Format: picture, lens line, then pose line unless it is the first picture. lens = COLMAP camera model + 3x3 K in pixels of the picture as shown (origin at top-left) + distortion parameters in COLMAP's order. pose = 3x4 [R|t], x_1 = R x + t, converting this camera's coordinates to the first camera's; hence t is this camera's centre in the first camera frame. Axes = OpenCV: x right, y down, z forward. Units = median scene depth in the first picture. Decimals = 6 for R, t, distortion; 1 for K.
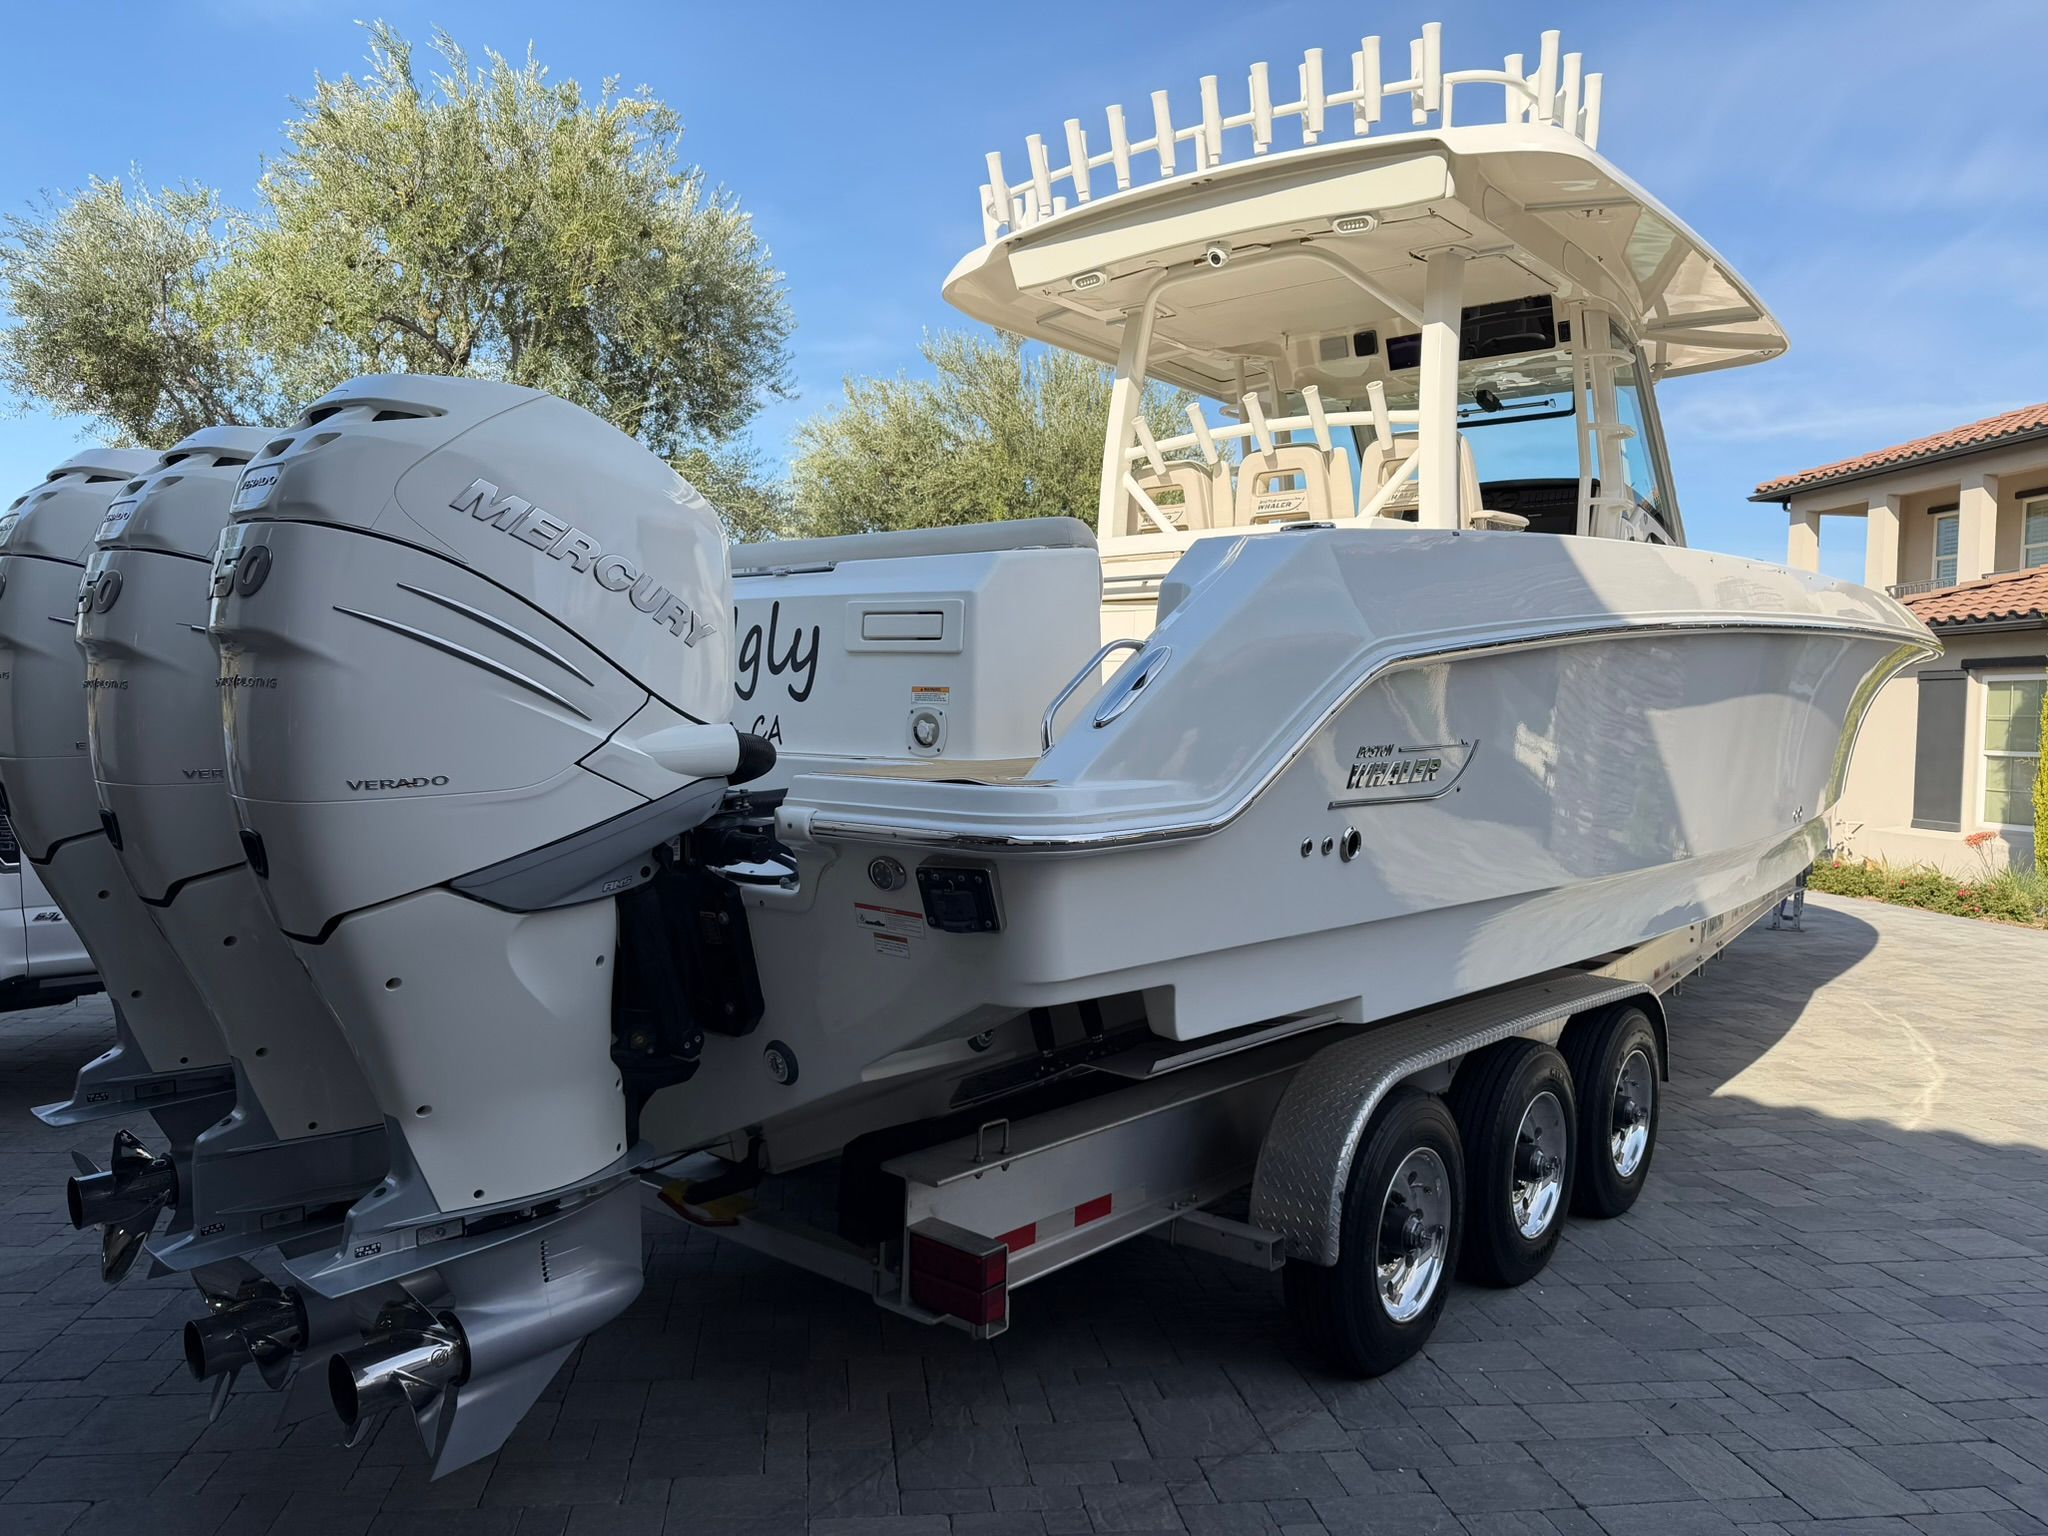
lens RADIAL K [[1449.5, 0, 1024.0], [0, 1449.5, 768.0], [0, 0, 1]] dist [0.035006, -0.047412]
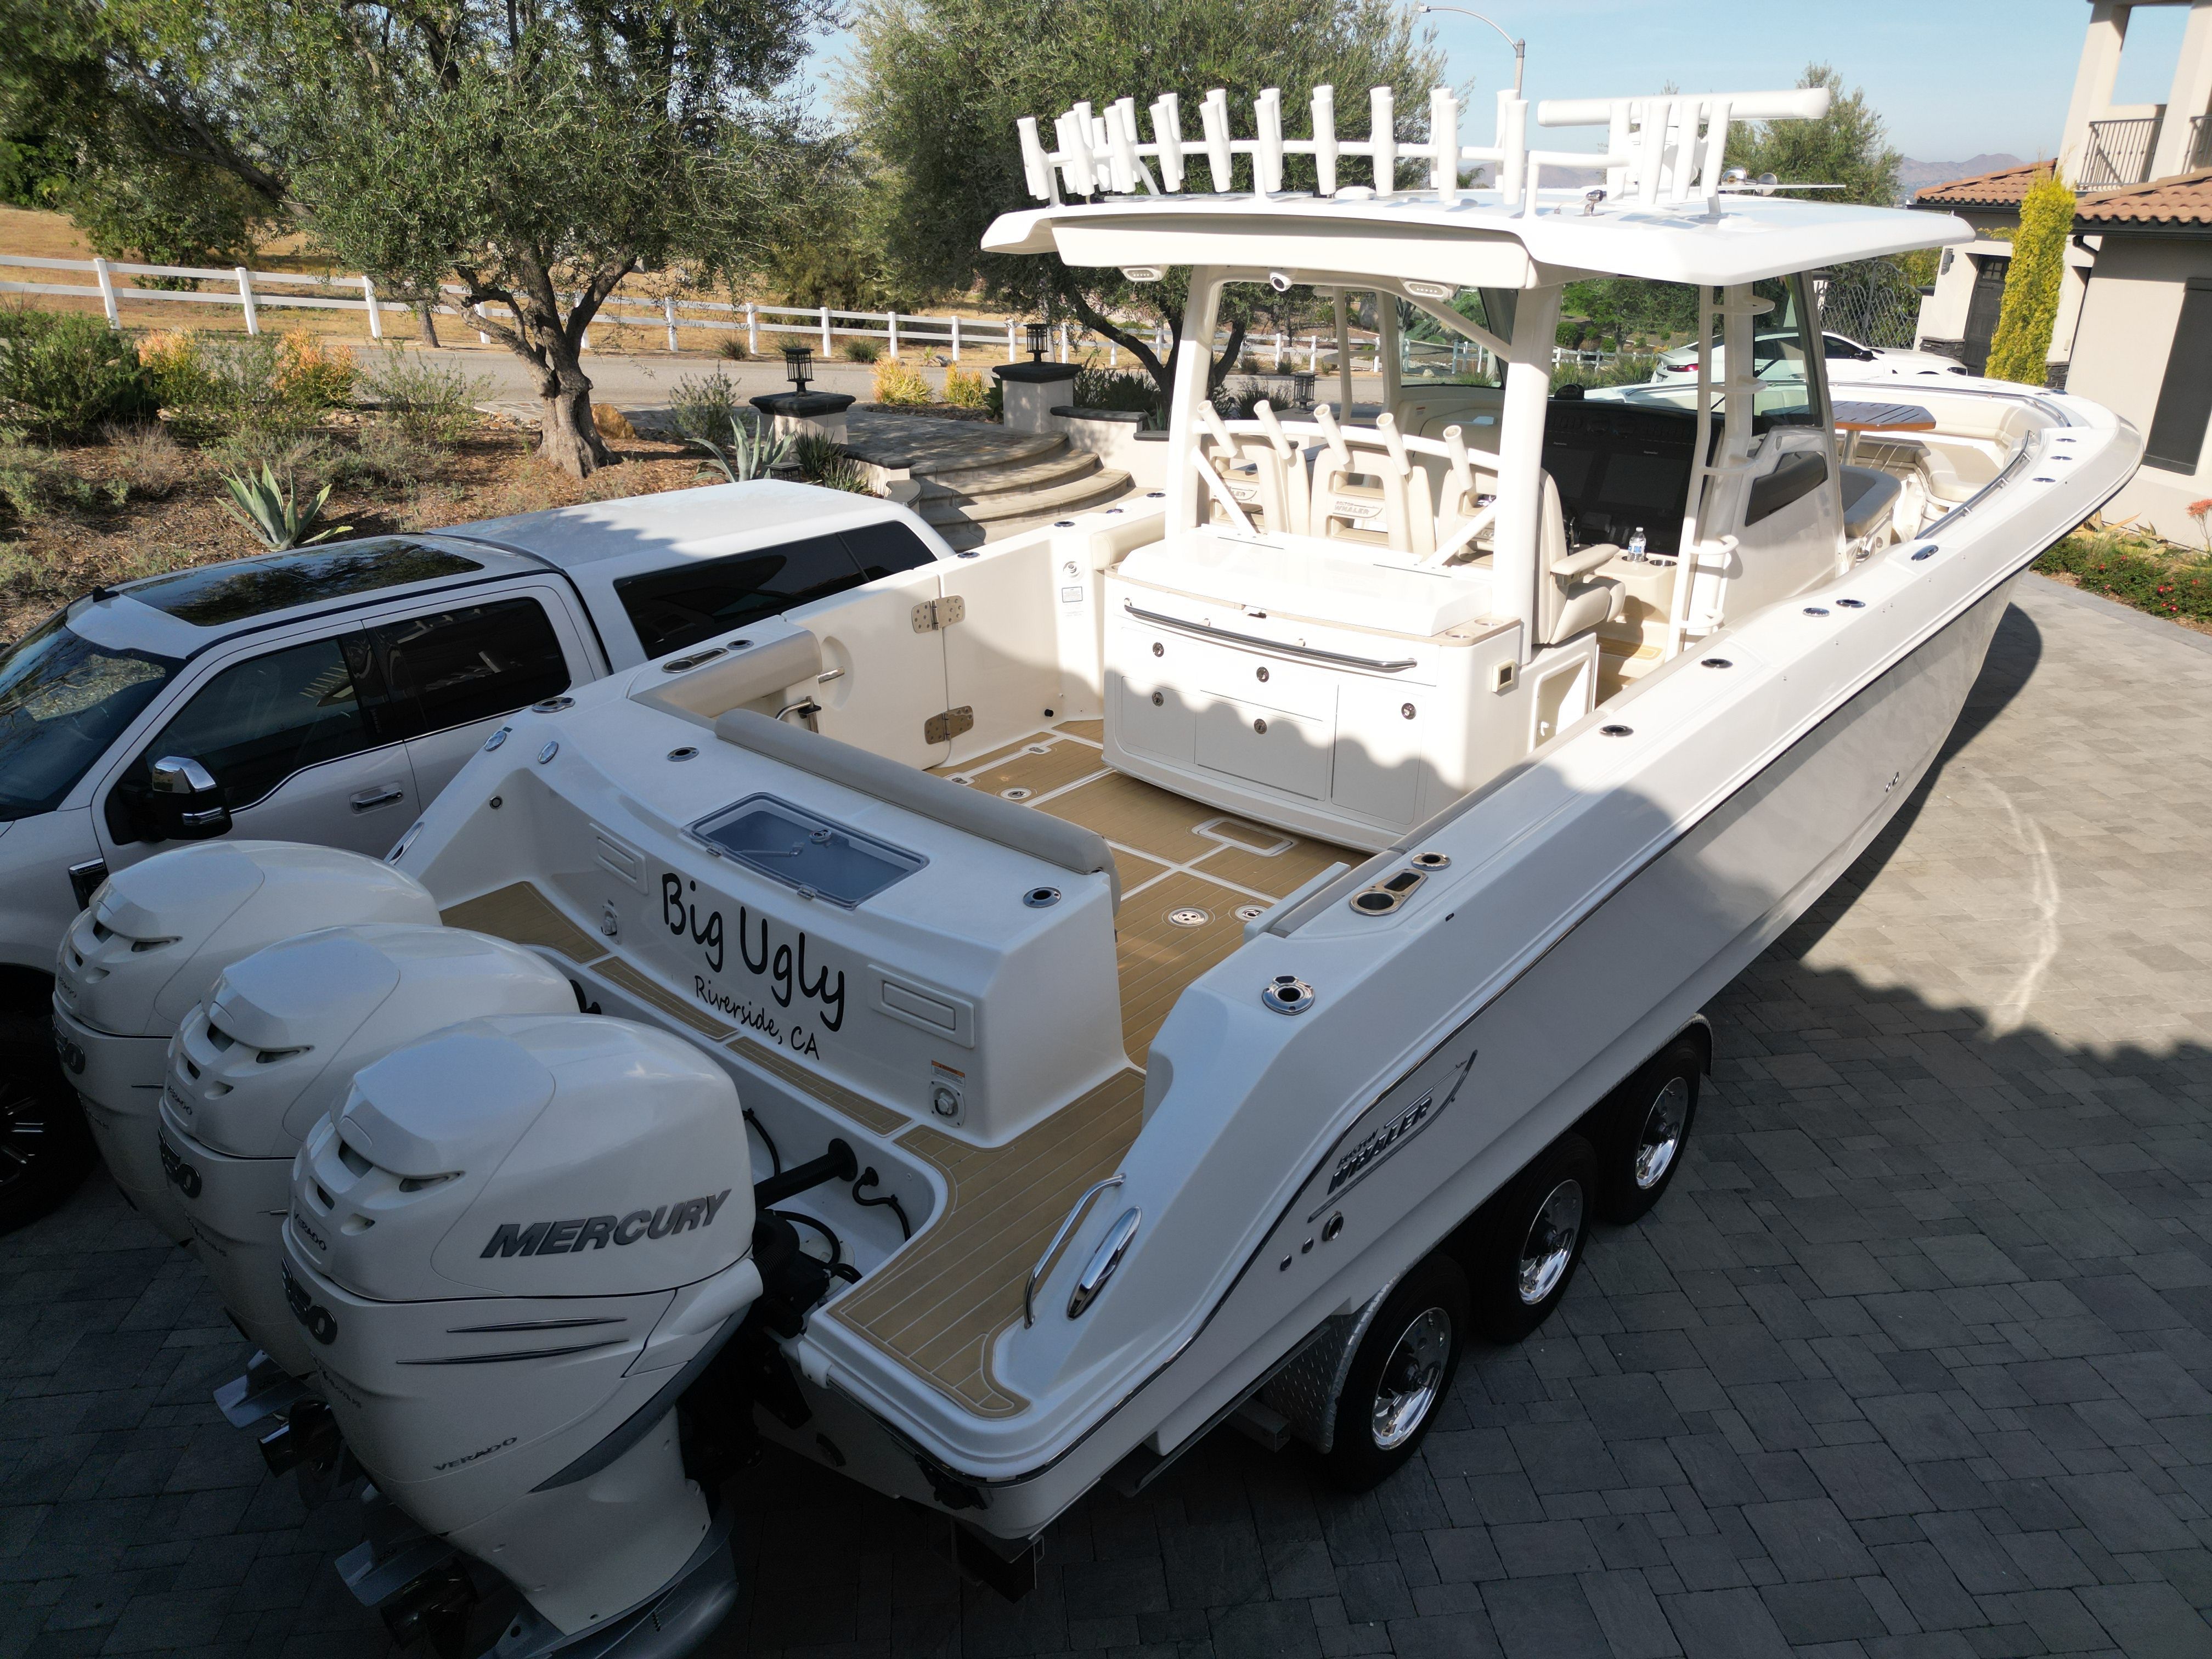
lens RADIAL K [[1560.1, 0, 1106.0], [0, 1560.1, 829.5], [0, 0, 1]] dist [0.025403, 0.003256]
pose [[0.998748, -0.017512, -0.046859, 0.092376], [0.032928, 0.935311, 0.352290, -0.525475], [0.037658, -0.353392, 0.934717, -0.008795]]
